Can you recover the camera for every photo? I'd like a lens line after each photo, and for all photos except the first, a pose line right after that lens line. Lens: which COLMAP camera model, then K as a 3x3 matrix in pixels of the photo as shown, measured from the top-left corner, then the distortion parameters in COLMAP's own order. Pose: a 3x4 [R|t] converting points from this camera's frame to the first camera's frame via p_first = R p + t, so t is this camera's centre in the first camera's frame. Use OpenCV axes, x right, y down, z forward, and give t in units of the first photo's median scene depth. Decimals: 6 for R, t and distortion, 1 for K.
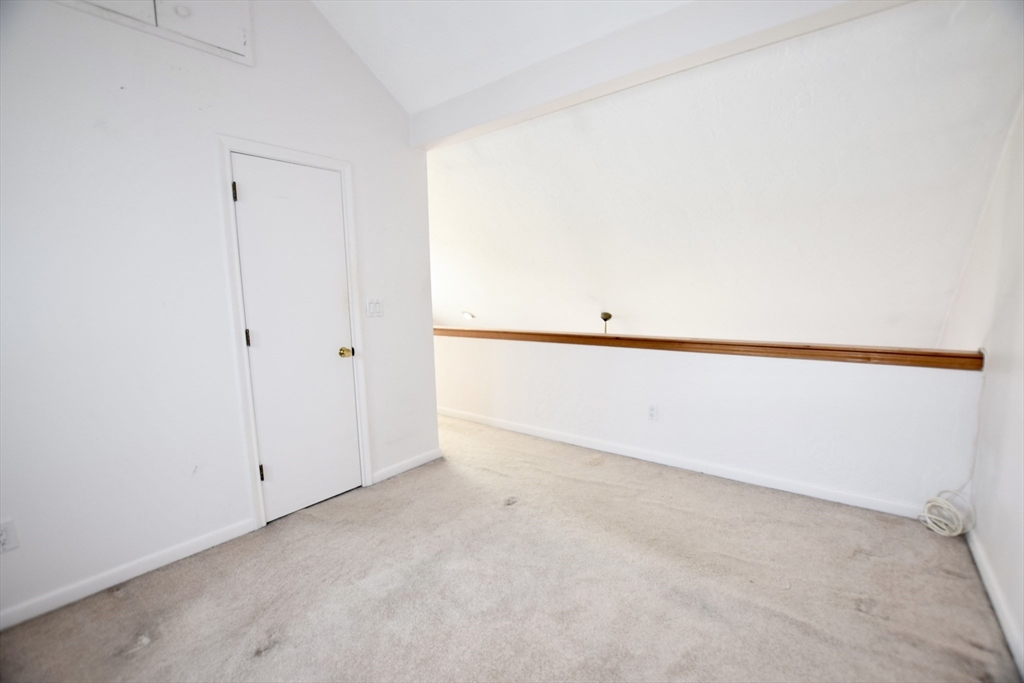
lens RADIAL K [[463.5, 0, 511.9], [0, 463.5, 345.8], [0, 0, 1]] dist [-0.031029, 0.001188]
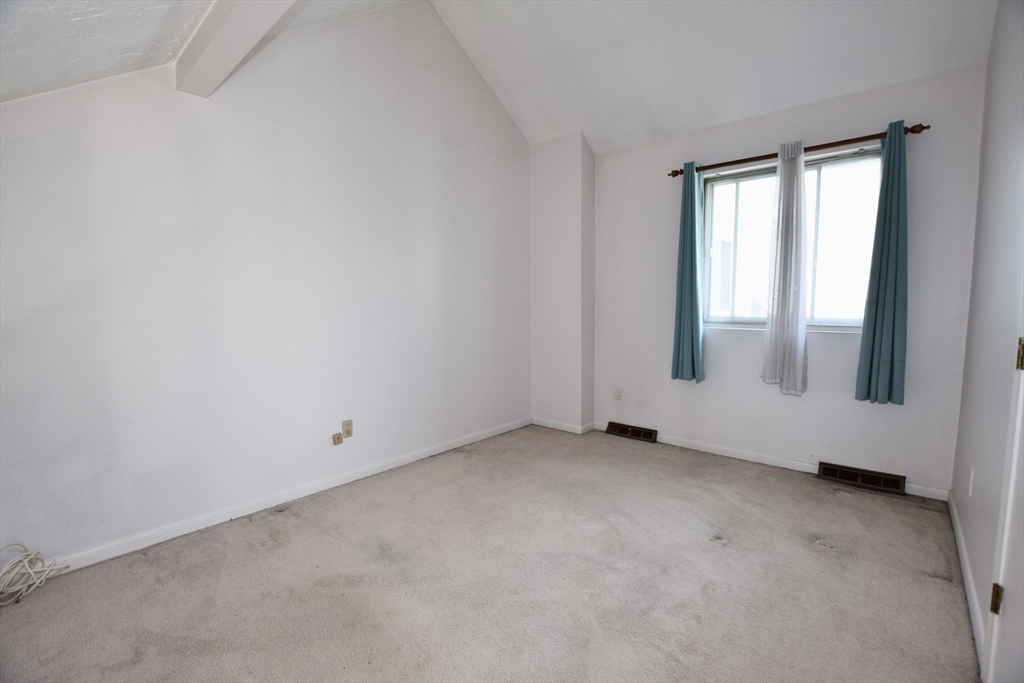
lens RADIAL K [[463.5, 0, 511.9], [0, 463.5, 345.8], [0, 0, 1]] dist [-0.031029, 0.001188]
pose [[-0.995302, 0.016662, 0.095373, -0.028585], [0.037076, 0.975582, 0.216486, -0.136208], [-0.089437, 0.219005, -0.971616, 1.365188]]
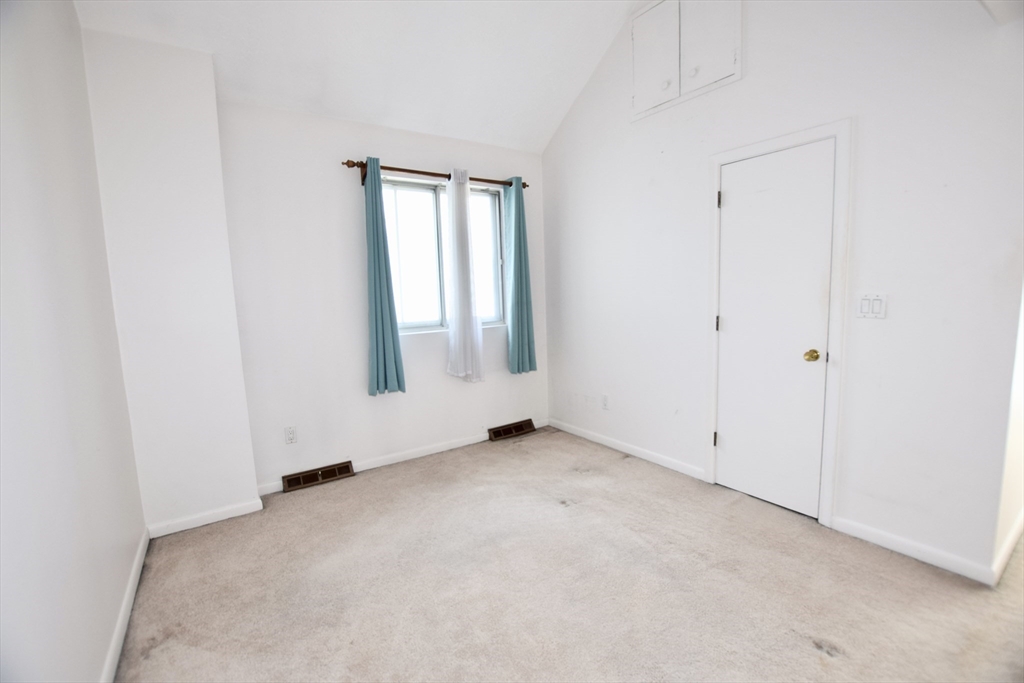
lens RADIAL K [[463.5, 0, 511.9], [0, 463.5, 345.8], [0, 0, 1]] dist [-0.031029, 0.001188]
pose [[-0.303963, 0.147080, -0.941262, 0.617359], [-0.083866, 0.980044, 0.180223, -0.112158], [0.948985, 0.133721, -0.285562, 0.737710]]
